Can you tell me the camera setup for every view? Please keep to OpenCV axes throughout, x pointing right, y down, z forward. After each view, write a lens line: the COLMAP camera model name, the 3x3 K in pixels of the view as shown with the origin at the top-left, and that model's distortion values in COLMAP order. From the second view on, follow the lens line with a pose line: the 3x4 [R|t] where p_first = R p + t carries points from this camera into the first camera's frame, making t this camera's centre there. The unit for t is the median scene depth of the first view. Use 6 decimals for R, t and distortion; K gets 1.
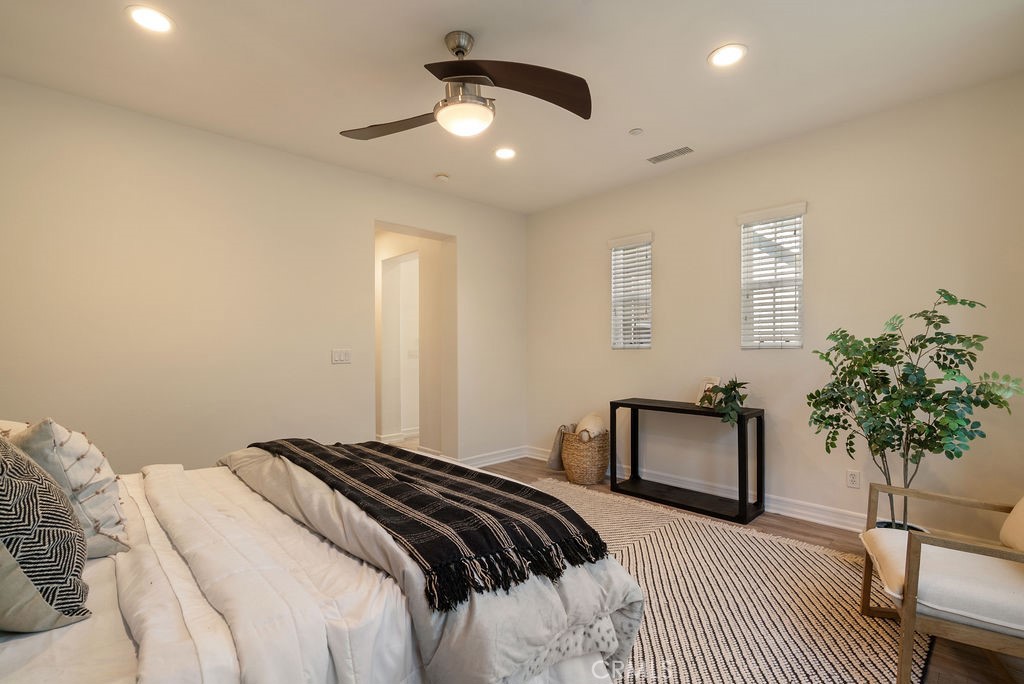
lens RADIAL K [[467.3, 0, 512.7], [0, 467.3, 353.0], [0, 0, 1]] dist [0.000351, 0.000086]
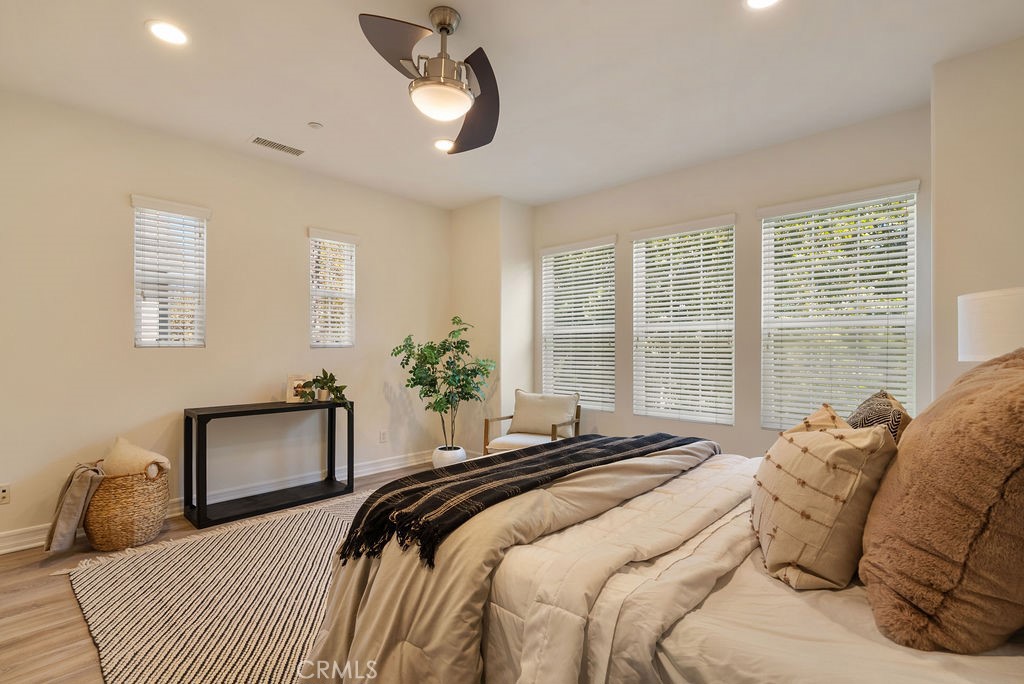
lens RADIAL K [[473.6, 0, 512.0], [0, 473.6, 342.0], [0, 0, 1]] dist [0.002062, 0.000325]
pose [[-0.010170, 0.014613, 0.999842, -0.660038], [0.011021, 0.999834, -0.014500, 0.000497], [-0.999888, 0.010872, -0.010330, 0.542872]]
